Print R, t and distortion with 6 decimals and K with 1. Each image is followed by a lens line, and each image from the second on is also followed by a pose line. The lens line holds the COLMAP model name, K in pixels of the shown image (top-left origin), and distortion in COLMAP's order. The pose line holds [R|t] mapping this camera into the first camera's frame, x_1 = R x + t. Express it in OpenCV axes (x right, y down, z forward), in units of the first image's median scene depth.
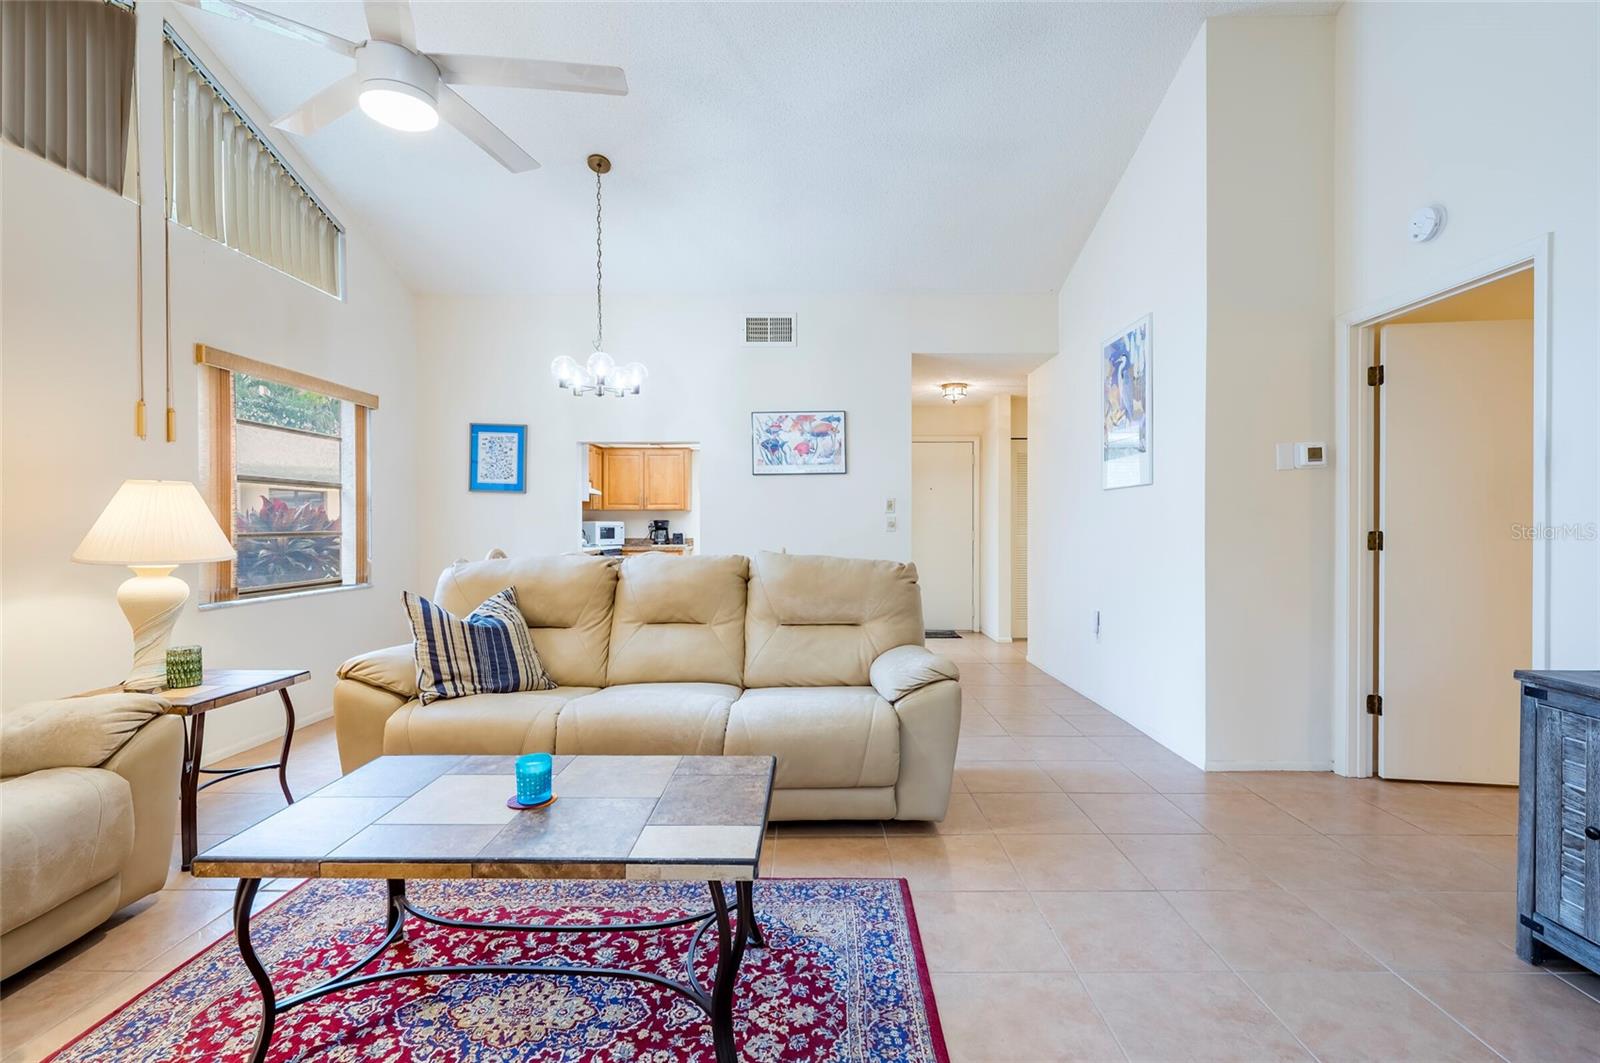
lens RADIAL K [[706.7, 0, 805.2], [0, 706.7, 531.6], [0, 0, 1]] dist [-0.000298, -0.000300]
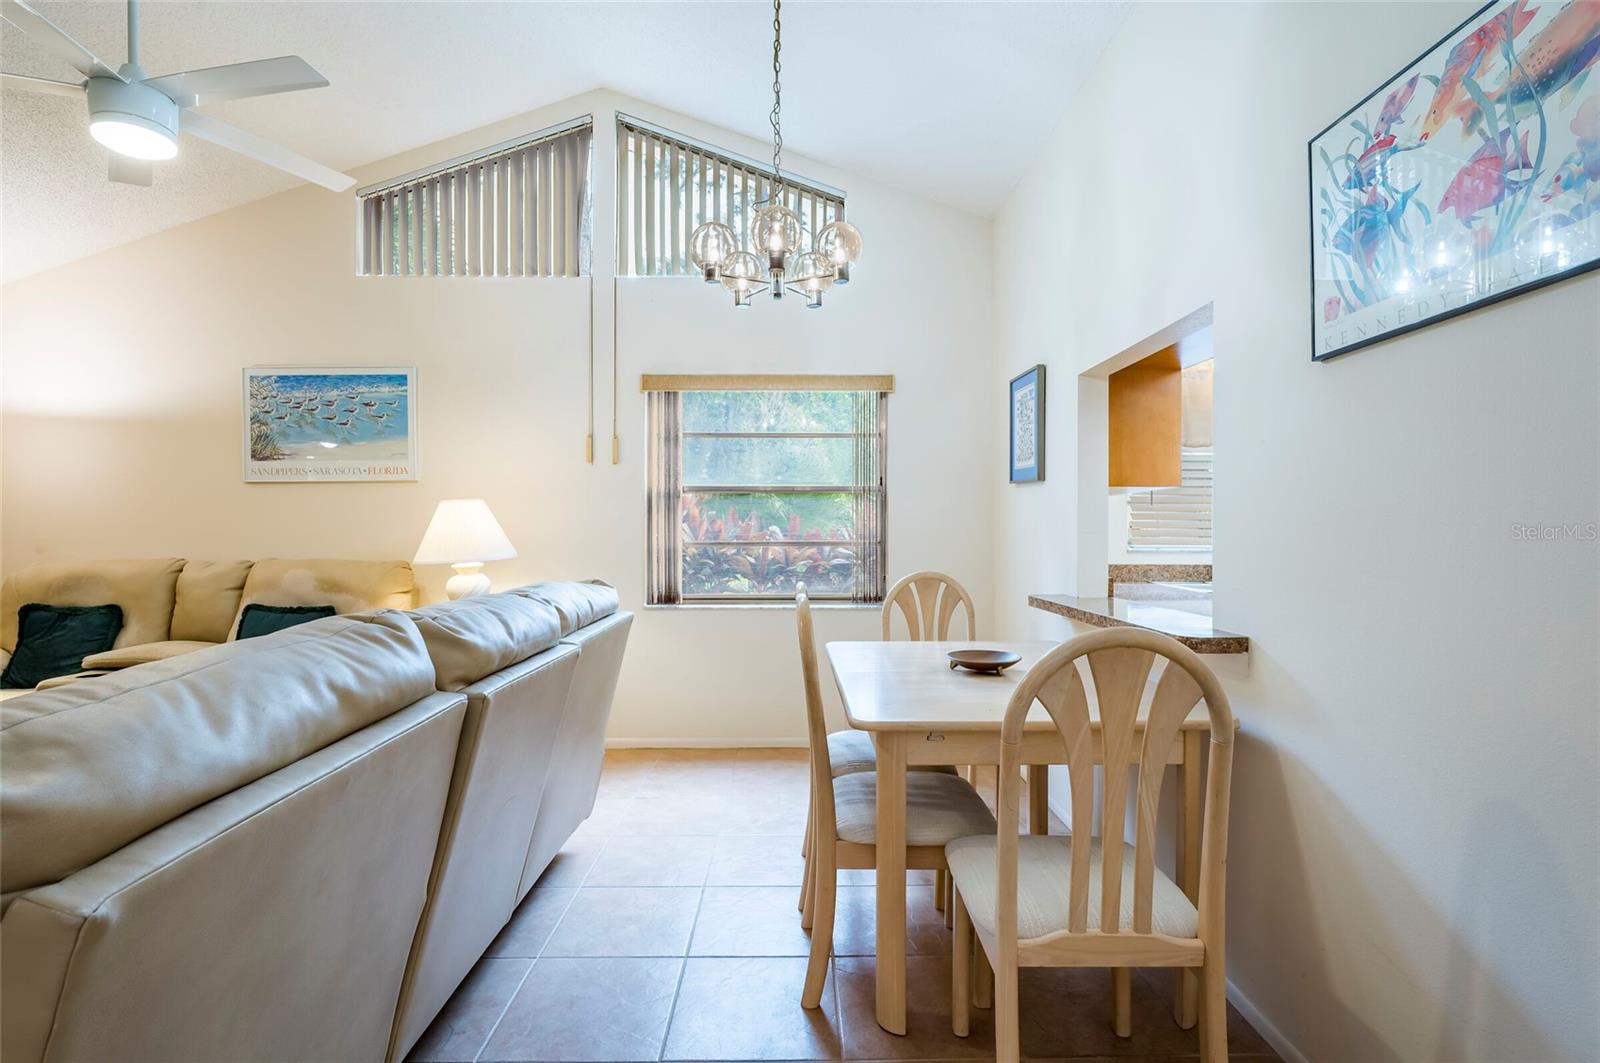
lens RADIAL K [[742.1, 0, 799.6], [0, 742.1, 532.4], [0, 0, 1]] dist [-0.004869, -0.002034]
pose [[0.019551, 0.001547, -0.999808, 0.354236], [-0.010625, 0.999943, 0.001339, -0.017066], [0.999752, 0.010597, 0.019567, 1.293772]]
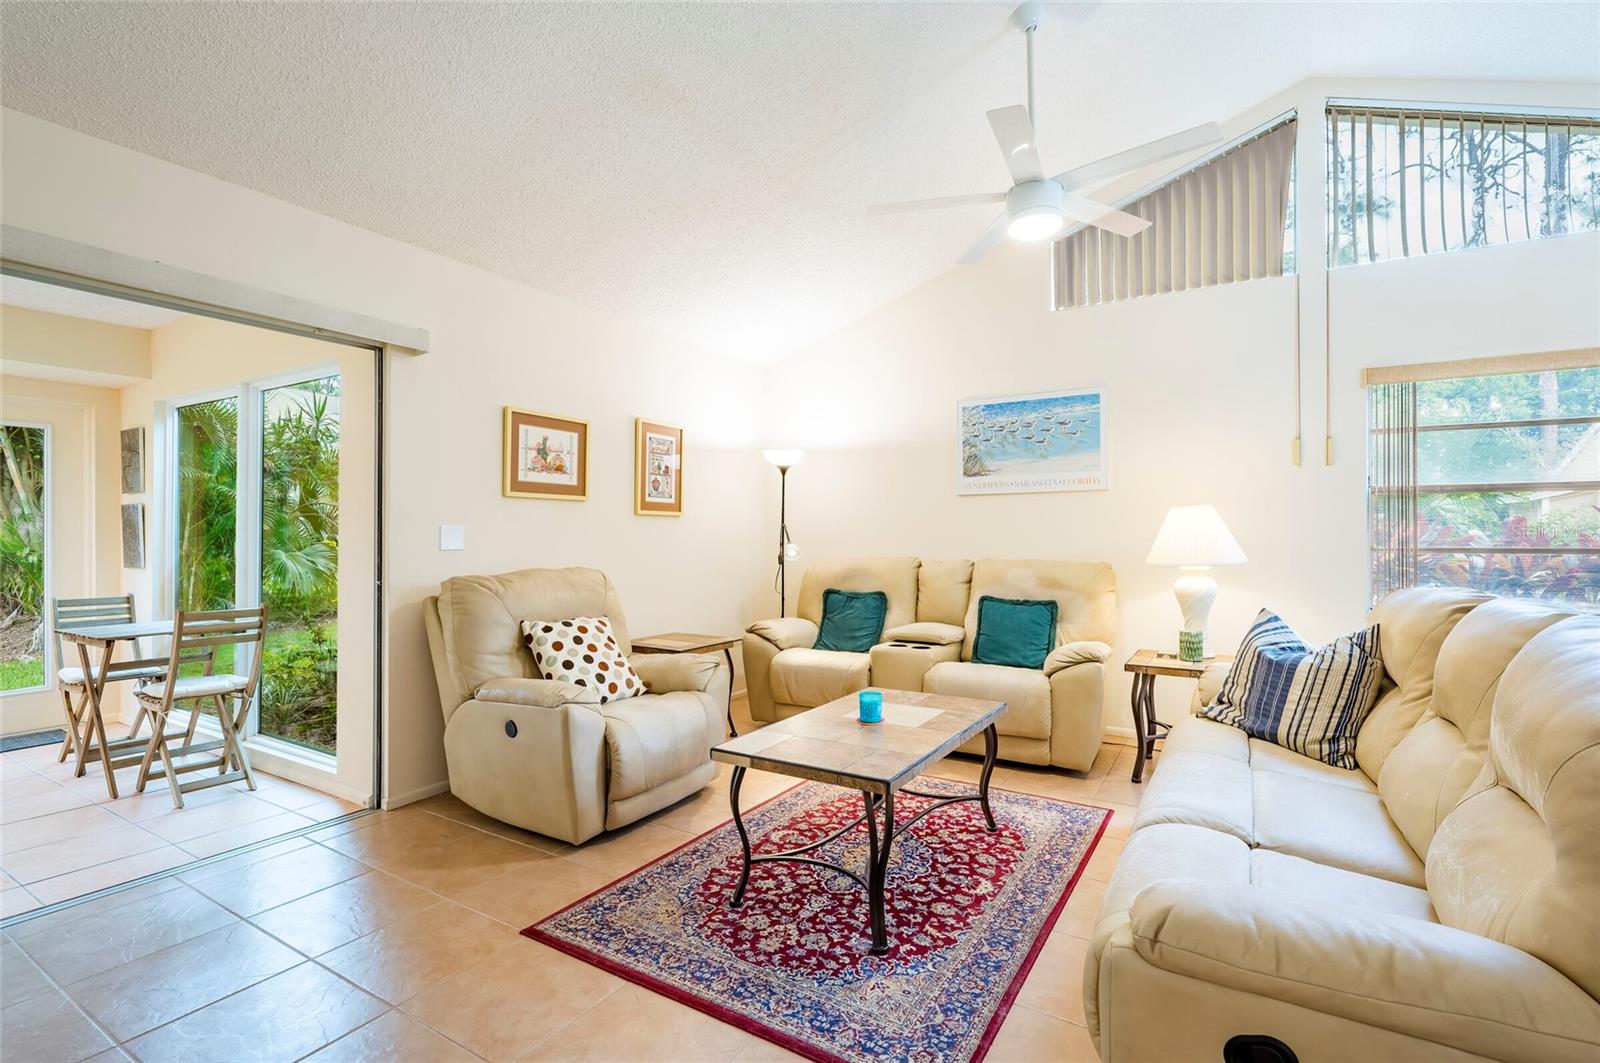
lens RADIAL K [[731.5, 0, 805.0], [0, 731.5, 531.5], [0, 0, 1]] dist [-0.003554, -0.000866]
pose [[-0.504467, -0.004457, -0.863419, 0.541031], [-0.009732, 0.999953, 0.000525, -0.013360], [0.863376, 0.008668, -0.504487, 0.864692]]
